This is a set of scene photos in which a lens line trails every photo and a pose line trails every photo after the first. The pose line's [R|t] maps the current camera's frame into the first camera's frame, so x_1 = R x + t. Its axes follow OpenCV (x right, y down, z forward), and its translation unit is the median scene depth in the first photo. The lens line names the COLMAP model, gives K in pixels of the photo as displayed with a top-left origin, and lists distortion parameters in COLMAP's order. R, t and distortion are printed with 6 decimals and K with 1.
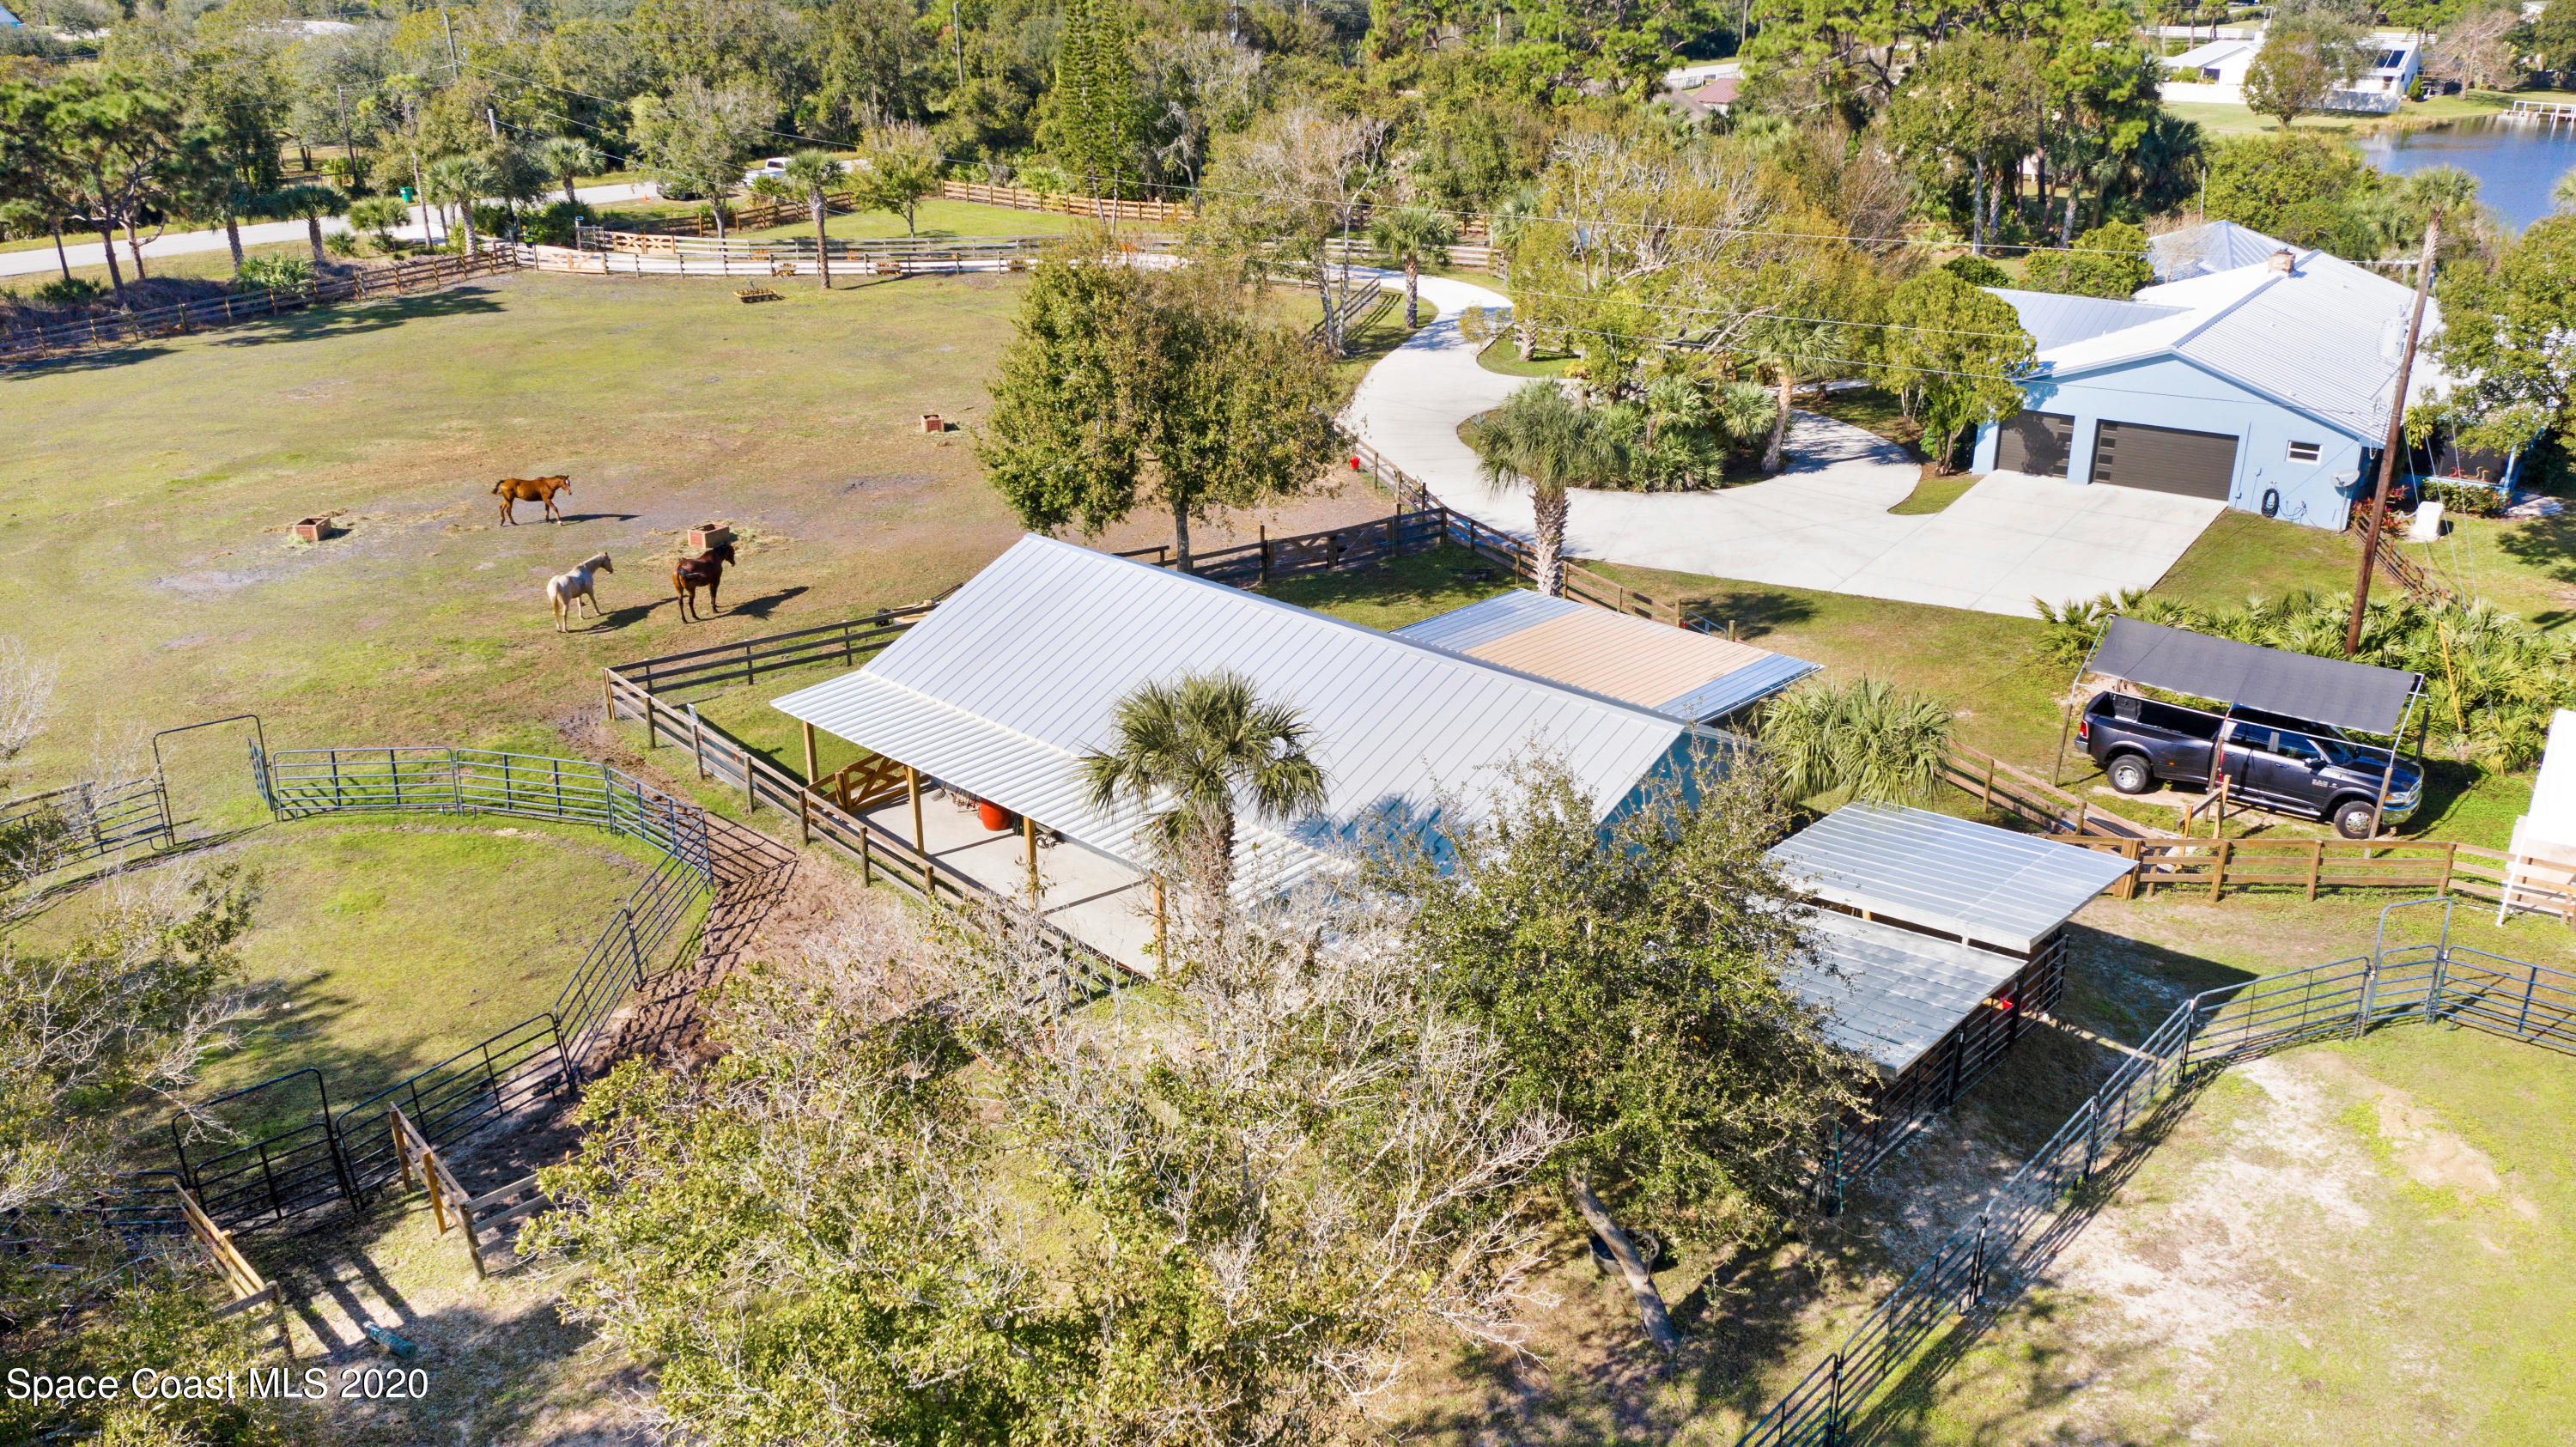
lens RADIAL K [[2006.5, 0, 1293.0], [0, 2006.5, 759.0], [0, 0, 1]] dist [-0.007846, 0.002404]
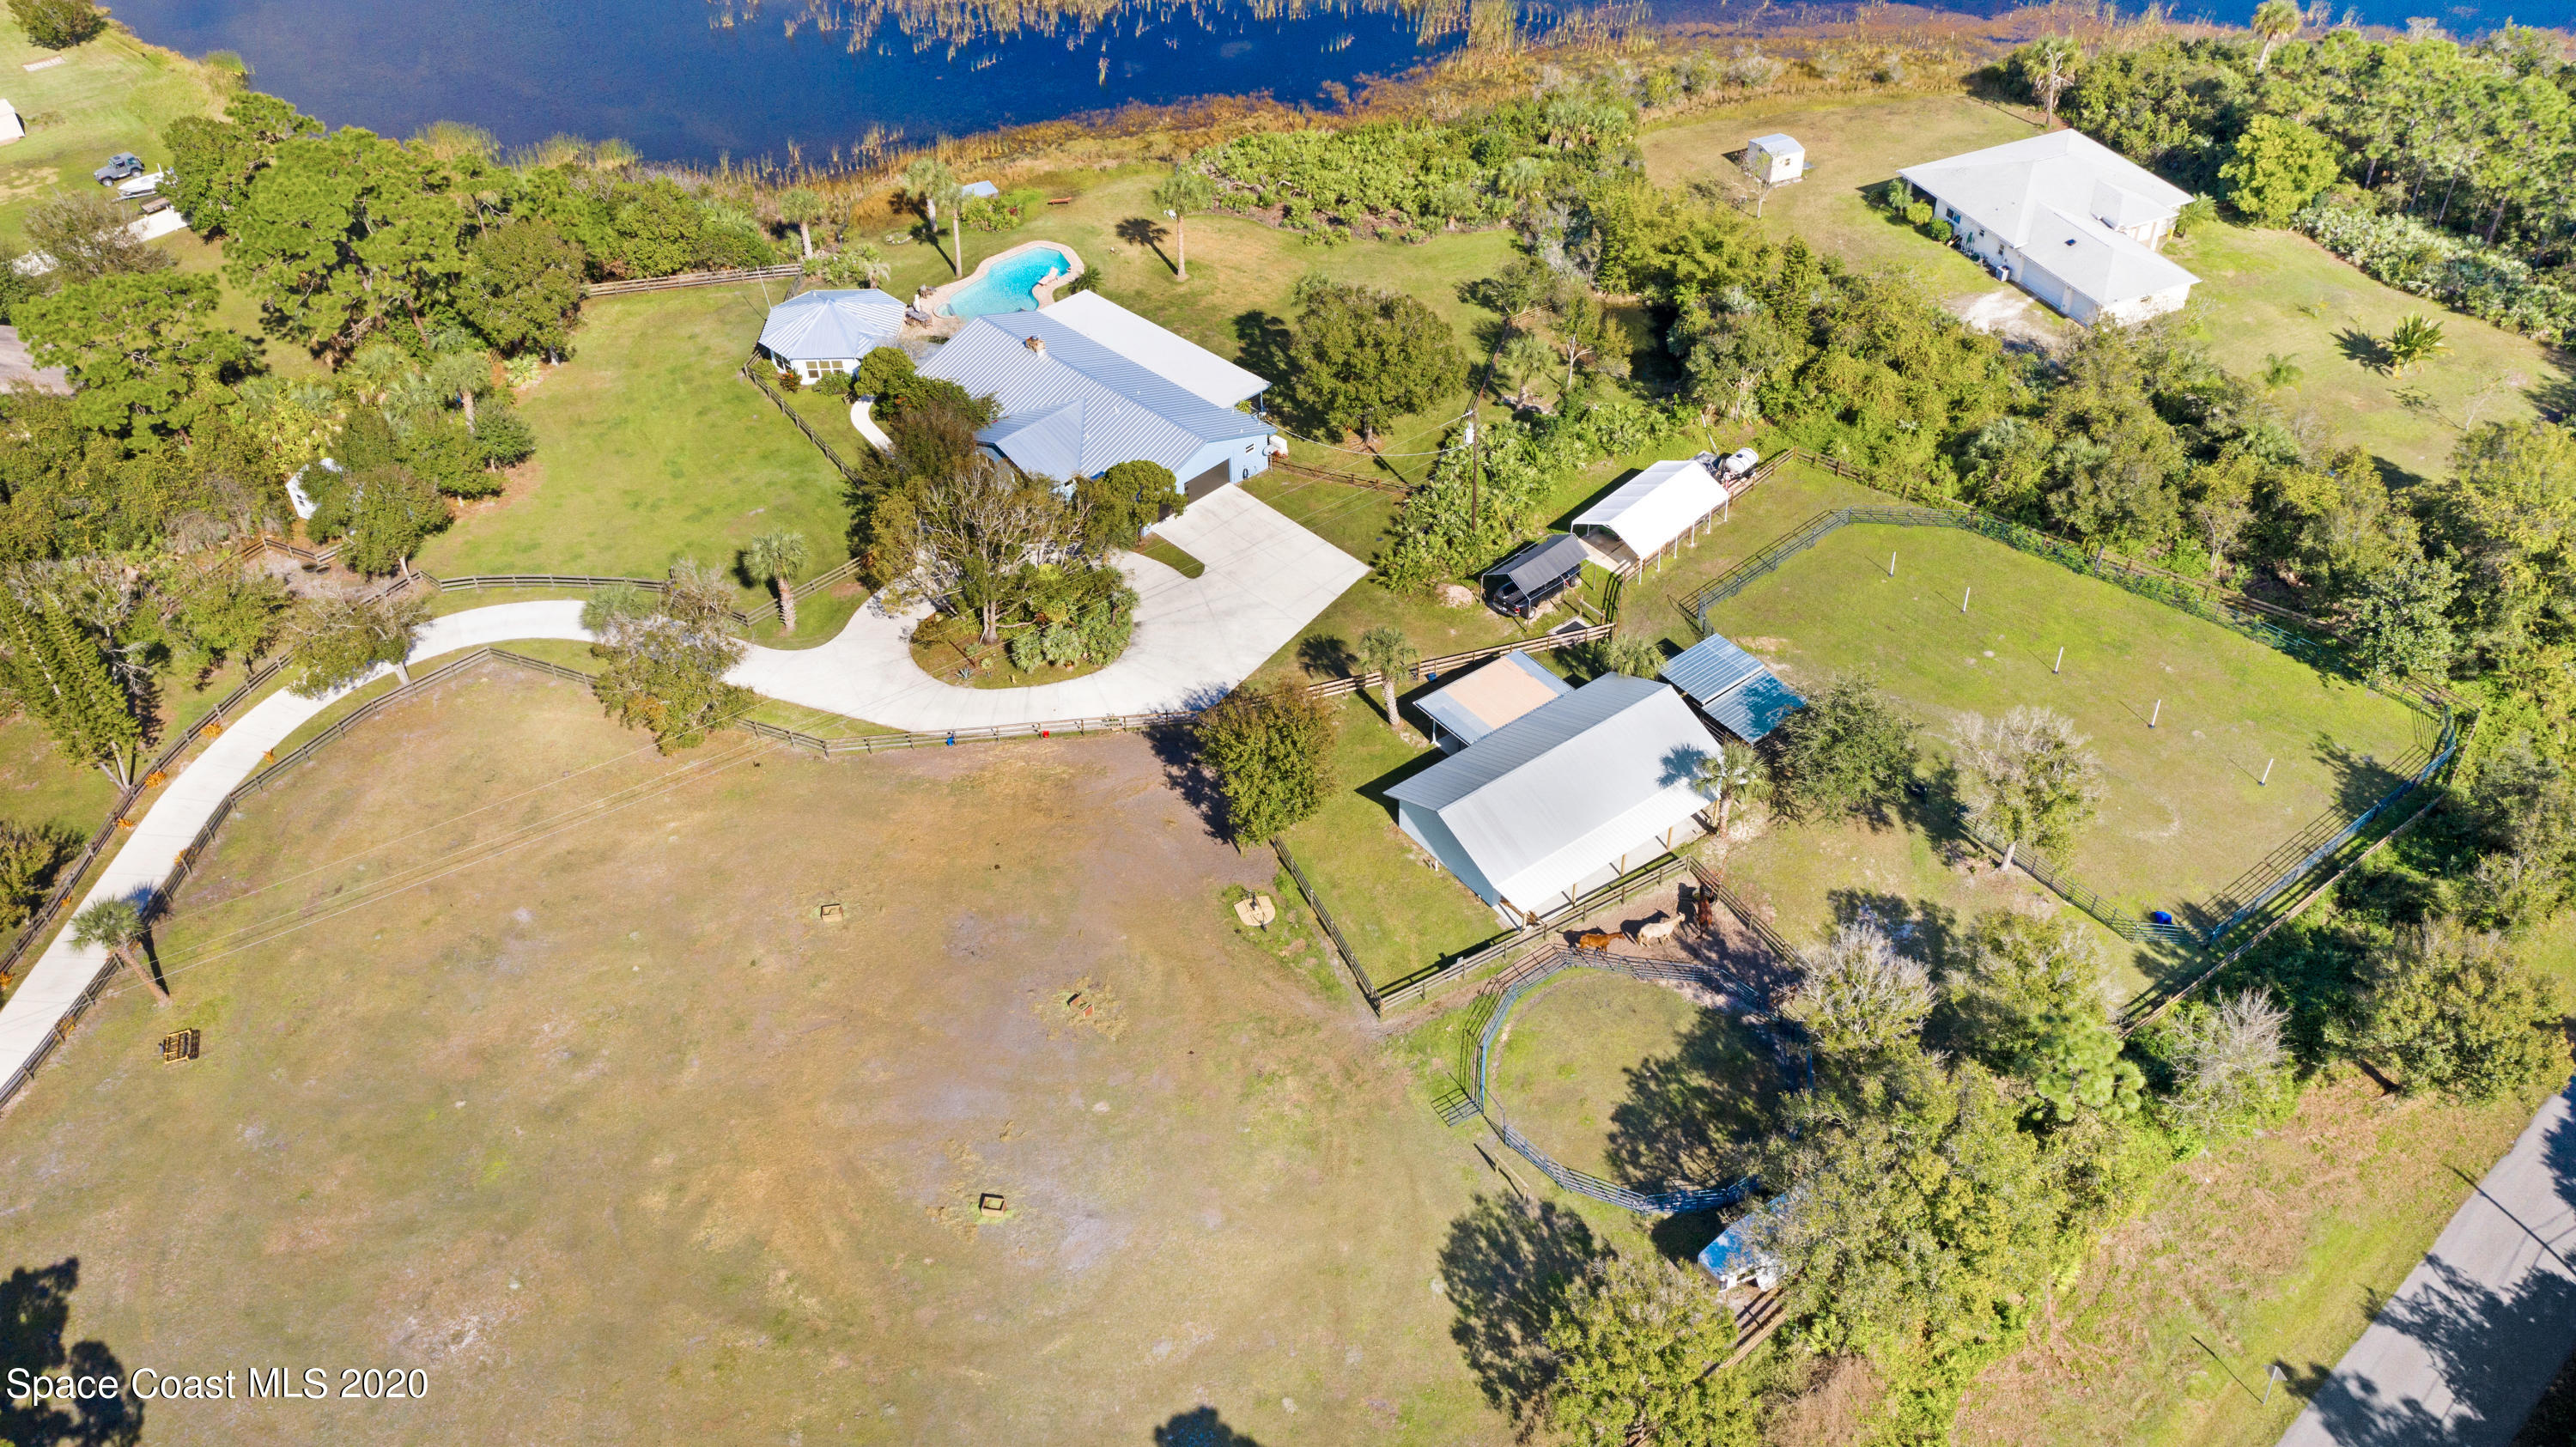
lens RADIAL K [[2043.1, 0, 1293.2], [0, 2043.1, 716.8], [0, 0, 1]] dist [-0.012116, 0.002541]
pose [[0.174958, -0.638434, 0.749528, -0.806066], [0.398344, 0.742081, 0.539108, -0.664089], [-0.900395, 0.204248, 0.384149, 0.083546]]
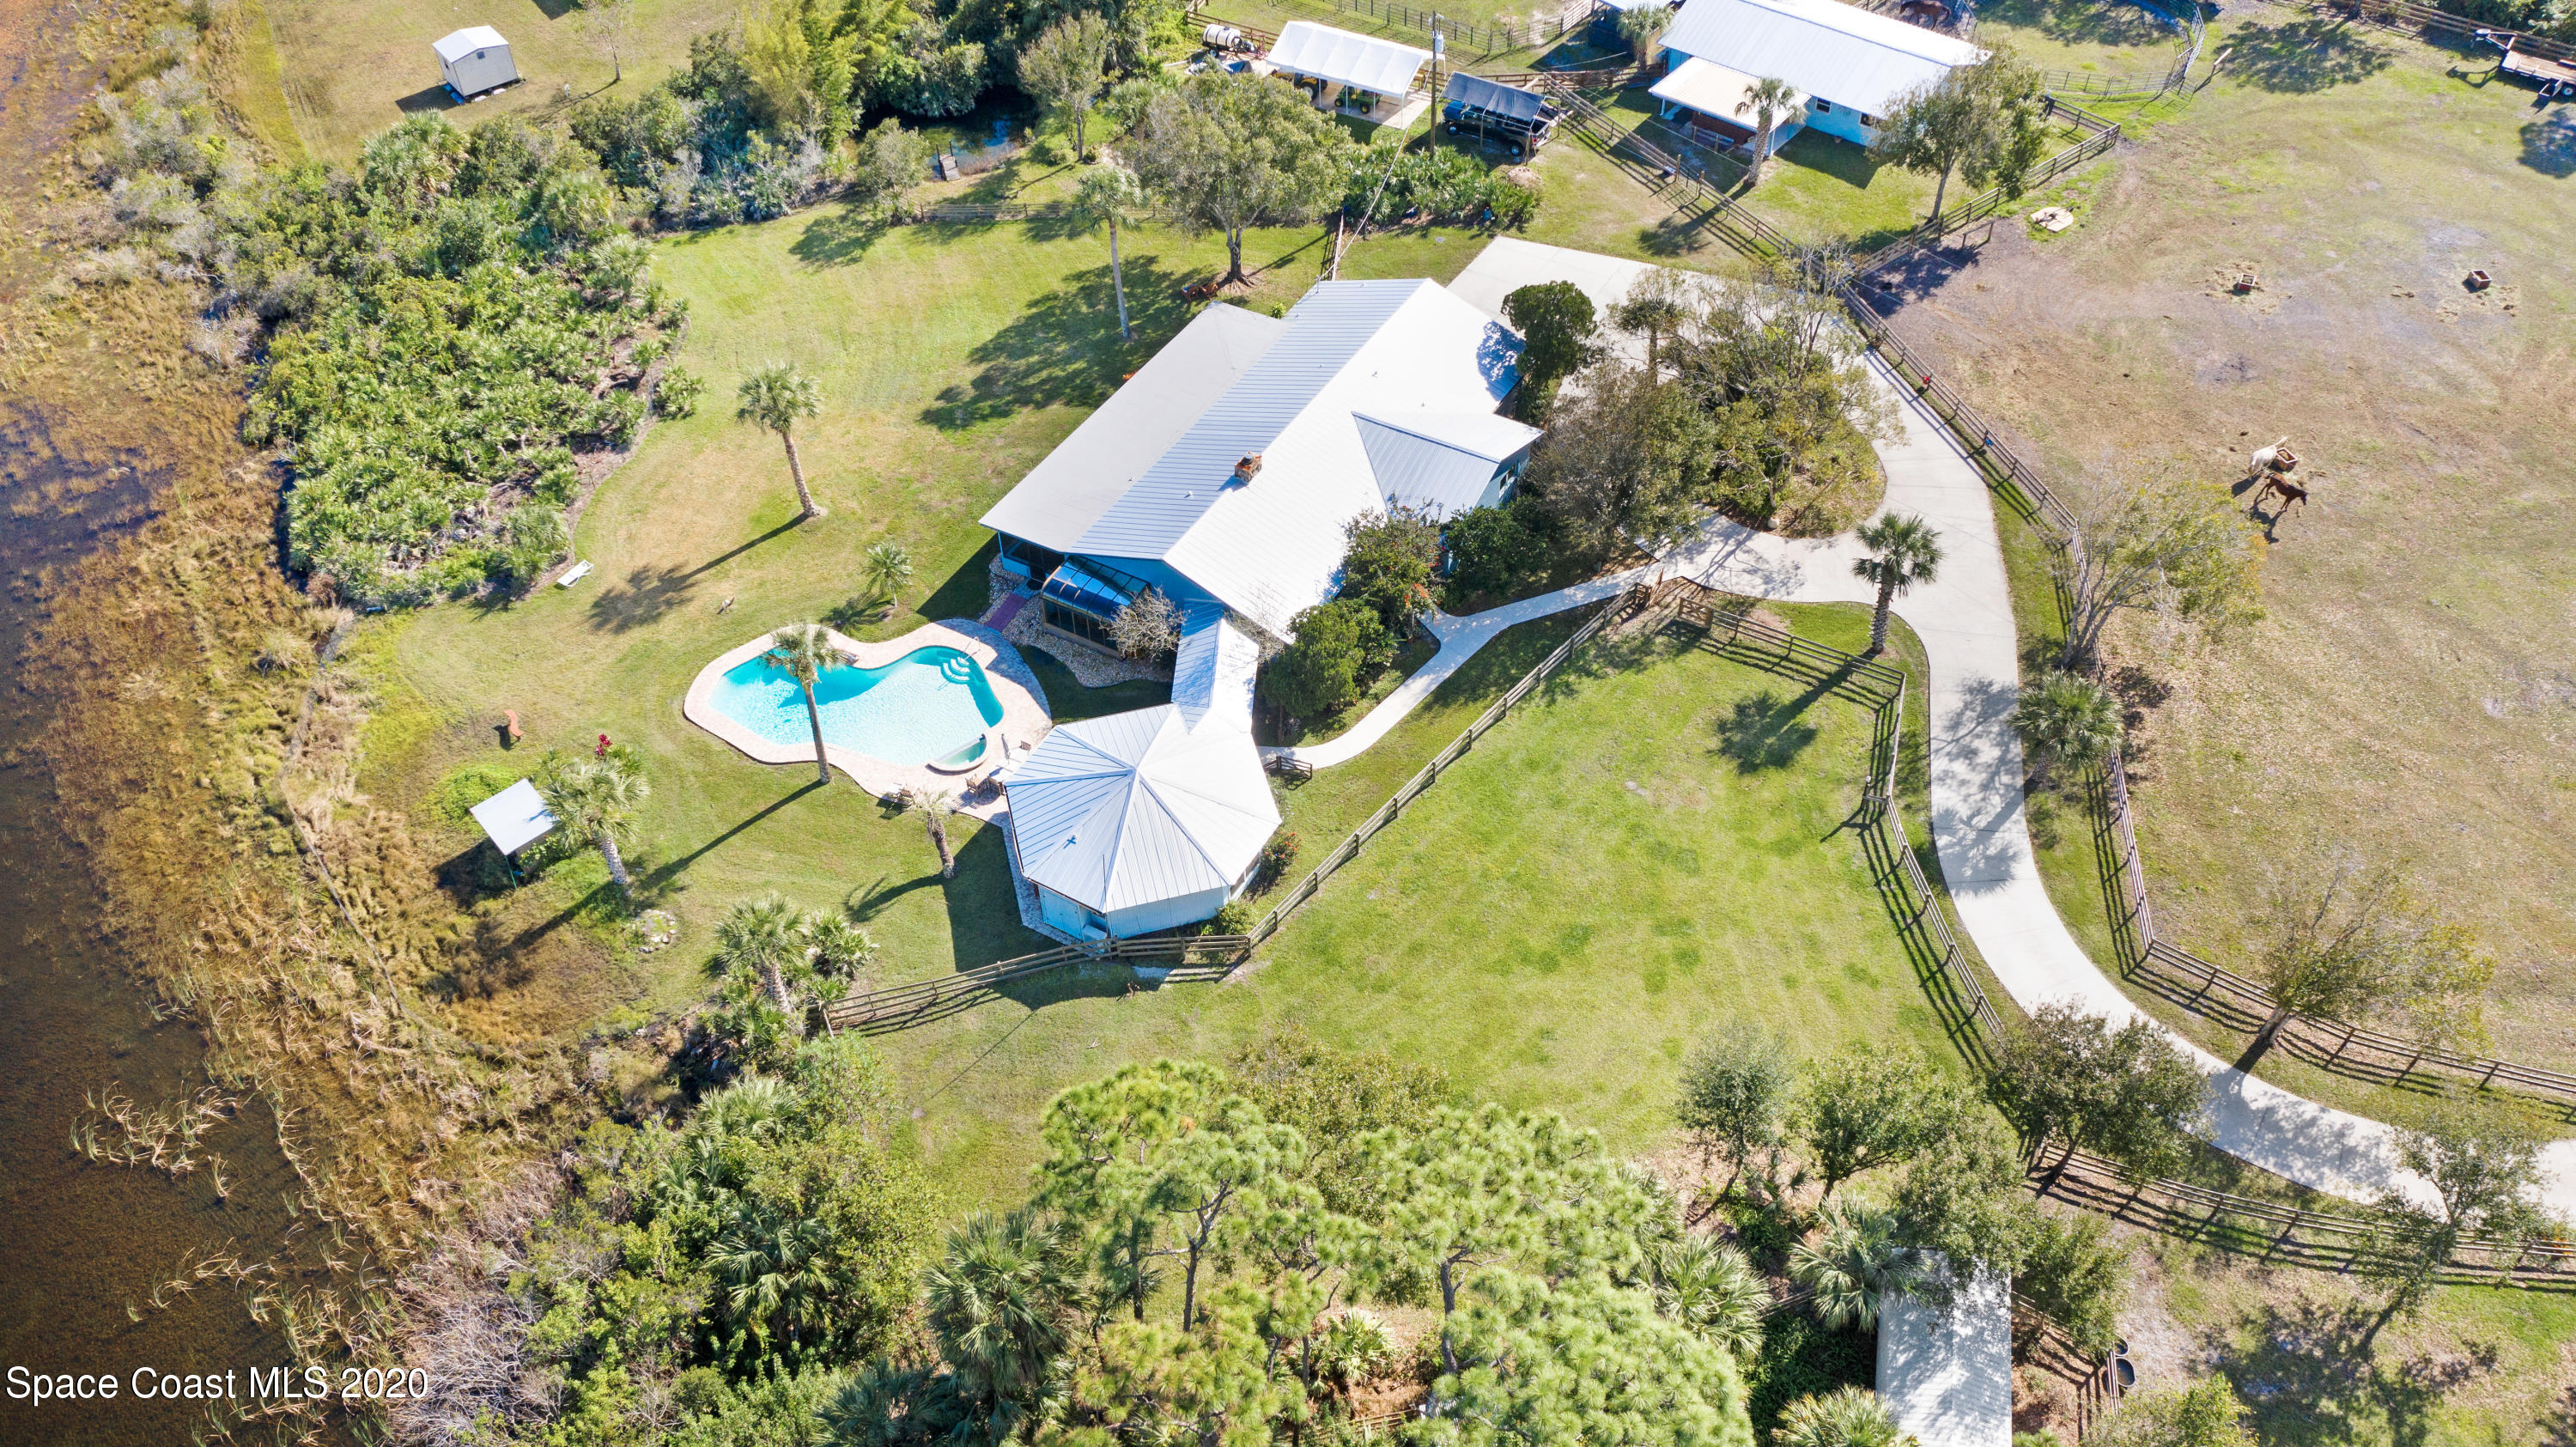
lens RADIAL K [[2033.2, 0, 1297.1], [0, 2033.2, 716.4], [0, 0, 1]] dist [-0.012831, 0.005224]
pose [[-0.996629, 0.071625, -0.040000, 0.377553], [-0.010077, 0.377006, 0.926156, -0.946359], [0.081416, 0.923437, -0.375013, 1.145629]]
